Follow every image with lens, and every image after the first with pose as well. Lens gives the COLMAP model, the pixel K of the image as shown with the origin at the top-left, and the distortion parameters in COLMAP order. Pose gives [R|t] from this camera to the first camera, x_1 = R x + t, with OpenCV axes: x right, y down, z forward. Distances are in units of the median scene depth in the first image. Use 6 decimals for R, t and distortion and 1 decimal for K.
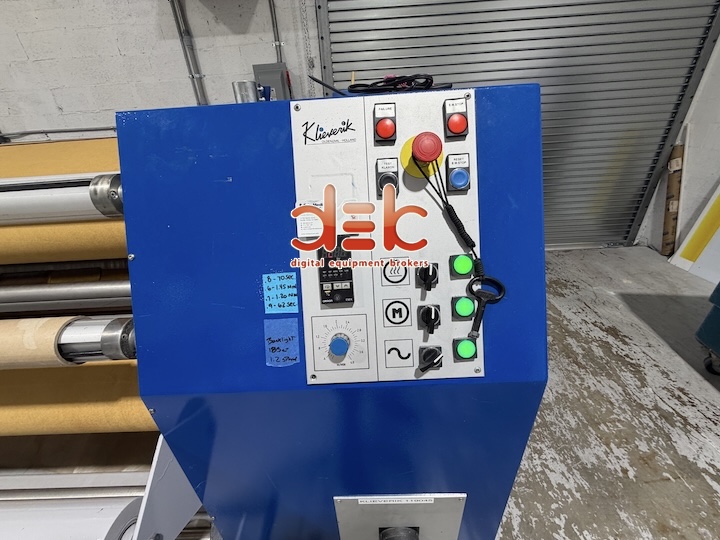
lens RADIAL K [[289.5, 0, 358.0], [0, 289.5, 270.0], [0, 0, 1]] dist [-0.001961, 0.000970]
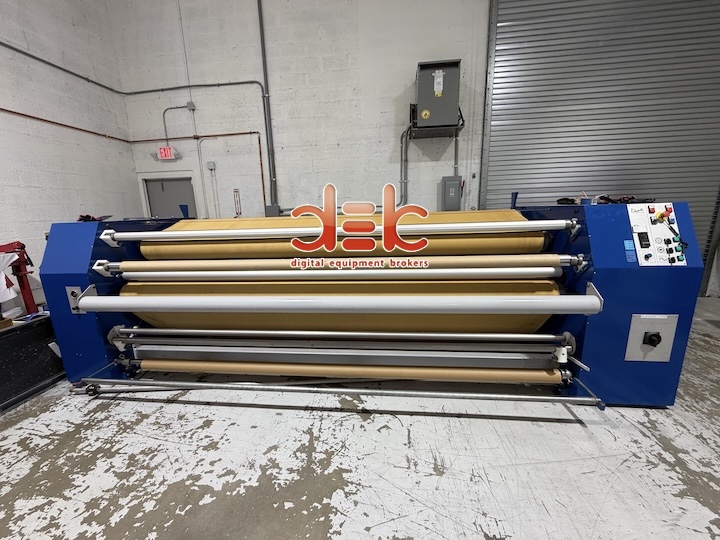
lens RADIAL K [[289.5, 0, 358.0], [0, 289.5, 270.0], [0, 0, 1]] dist [-0.001961, 0.000970]
pose [[0.993897, 0.045745, -0.100384, -3.857548], [-0.069733, 0.965631, -0.250387, 1.812734], [0.085480, 0.255859, 0.962928, -3.403536]]
